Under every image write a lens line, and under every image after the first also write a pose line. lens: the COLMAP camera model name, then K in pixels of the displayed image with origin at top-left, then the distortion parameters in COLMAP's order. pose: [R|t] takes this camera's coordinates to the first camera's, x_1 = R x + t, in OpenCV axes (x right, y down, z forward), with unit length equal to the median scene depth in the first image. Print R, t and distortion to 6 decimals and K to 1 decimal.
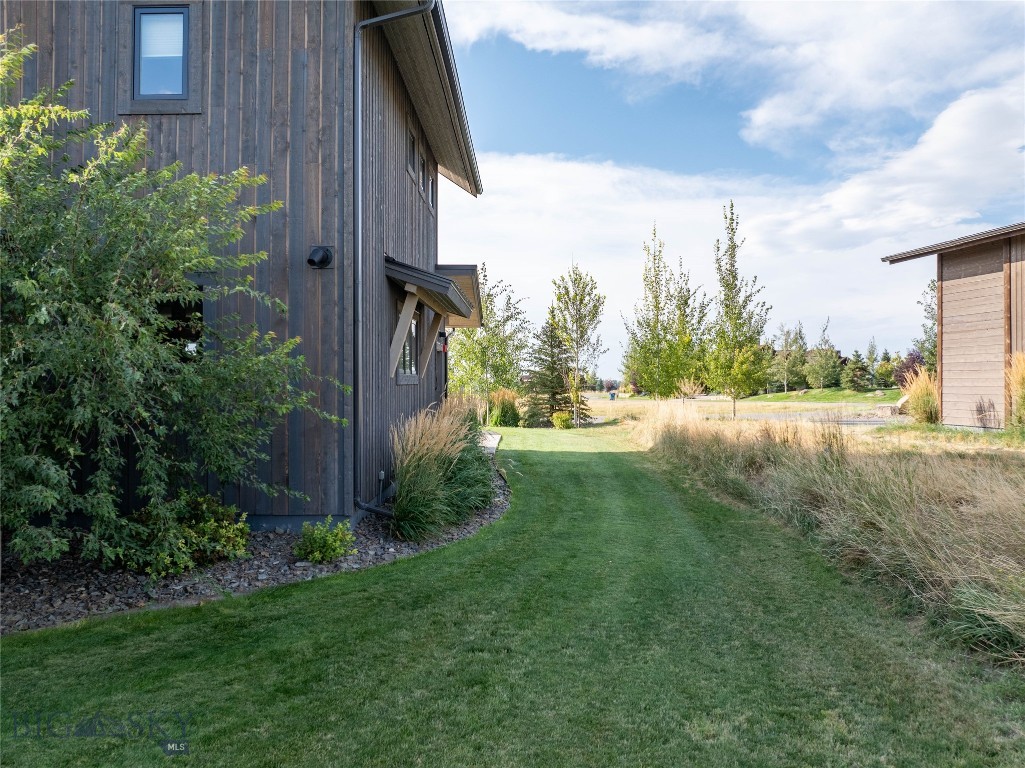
lens RADIAL K [[718.7, 0, 512.5], [0, 718.7, 384.0], [0, 0, 1]] dist [-0.061812, 0.001915]
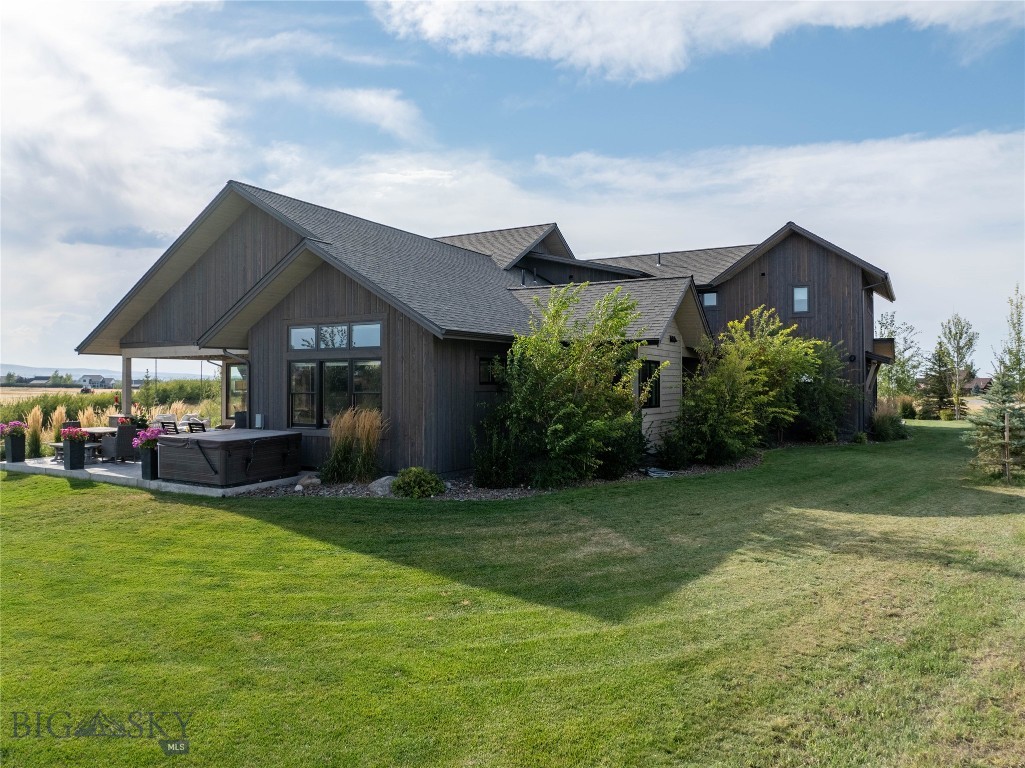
lens RADIAL K [[718.7, 0, 512.5], [0, 718.7, 384.0], [0, 0, 1]] dist [-0.061812, 0.001915]
pose [[0.873596, -0.005409, -0.486622, -0.011415], [0.003344, 0.999981, -0.005113, -0.011445], [0.486641, 0.002839, 0.873598, -0.755758]]
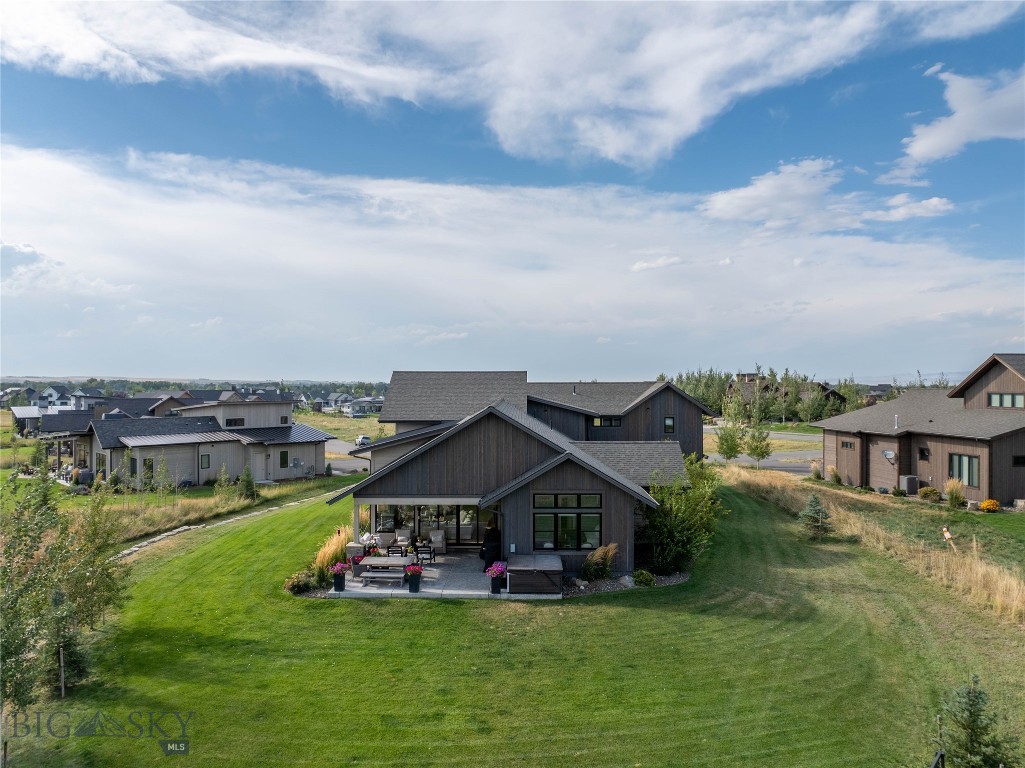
lens RADIAL K [[720.6, 0, 518.8], [0, 720.6, 386.4], [0, 0, 1]] dist [-0.024638, -0.001785]
pose [[0.999983, -0.000216, 0.005765, -0.495251], [0.000199, 0.999996, 0.002935, -0.223789], [-0.005766, -0.002934, 0.999979, -1.387613]]
